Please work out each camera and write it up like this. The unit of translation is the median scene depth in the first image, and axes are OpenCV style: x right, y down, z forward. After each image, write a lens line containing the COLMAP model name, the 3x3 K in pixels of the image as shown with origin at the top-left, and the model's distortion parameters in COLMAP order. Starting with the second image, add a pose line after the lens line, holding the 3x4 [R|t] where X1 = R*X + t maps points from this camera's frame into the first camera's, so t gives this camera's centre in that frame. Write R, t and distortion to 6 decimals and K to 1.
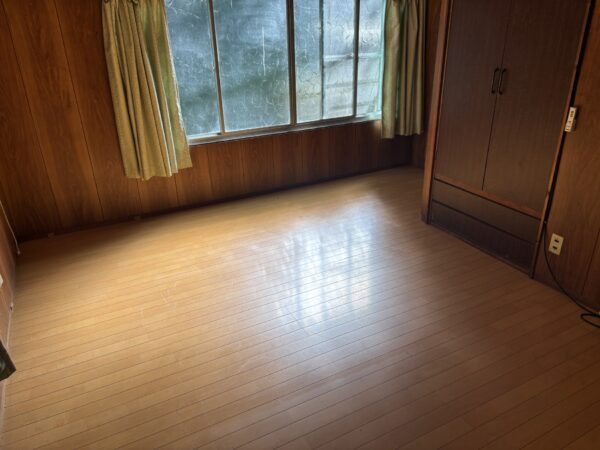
lens RADIAL K [[455.3, 0, 300.1], [0, 455.3, 224.4], [0, 0, 1]] dist [0.001915, 0.003428]
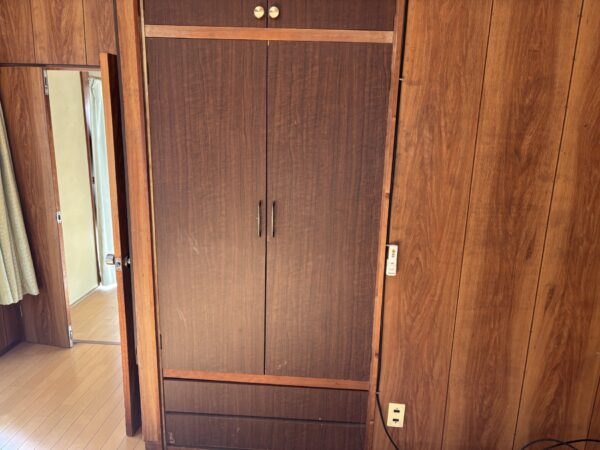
lens RADIAL K [[455.3, 0, 299.6], [0, 455.3, 226.1], [0, 0, 1]] dist [0.001915, 0.003428]
pose [[0.521367, -0.163734, 0.837477, -0.100328], [0.318275, 0.947912, -0.012816, -0.293862], [-0.791756, 0.273229, 0.546323, 0.630213]]
